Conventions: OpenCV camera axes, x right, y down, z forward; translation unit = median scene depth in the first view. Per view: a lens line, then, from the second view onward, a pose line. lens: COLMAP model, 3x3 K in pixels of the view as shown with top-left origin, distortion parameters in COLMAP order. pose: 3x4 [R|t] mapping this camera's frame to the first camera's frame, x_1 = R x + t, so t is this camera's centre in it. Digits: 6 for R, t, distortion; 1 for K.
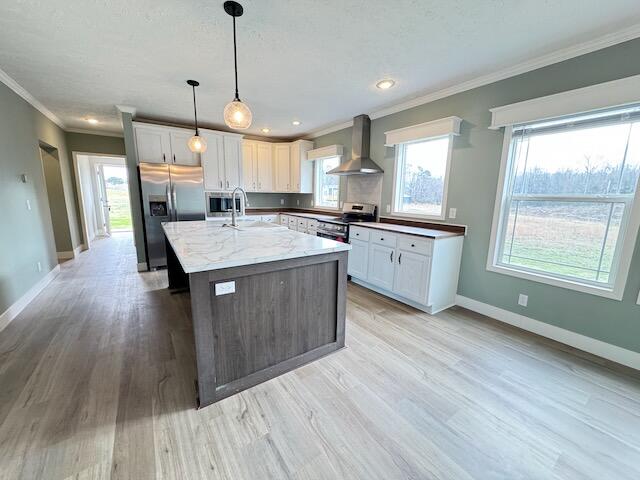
lens RADIAL K [[255.2, 0, 314.5], [0, 255.2, 242.5], [0, 0, 1]] dist [-0.002725, 0.000376]
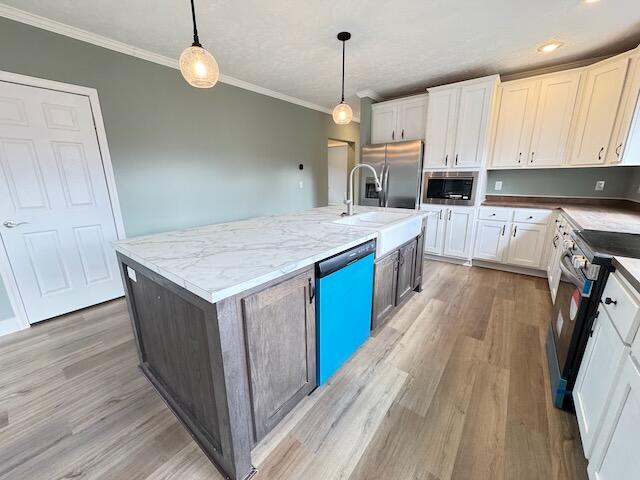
lens RADIAL K [[255.2, 0, 319.5], [0, 255.2, 240.3], [0, 0, 1]] dist [-0.002725, 0.000376]
pose [[0.319669, 0.209874, -0.923994, 0.253888], [-0.155920, 0.973519, 0.167180, -0.074261], [0.934612, 0.090627, 0.343928, 0.452420]]
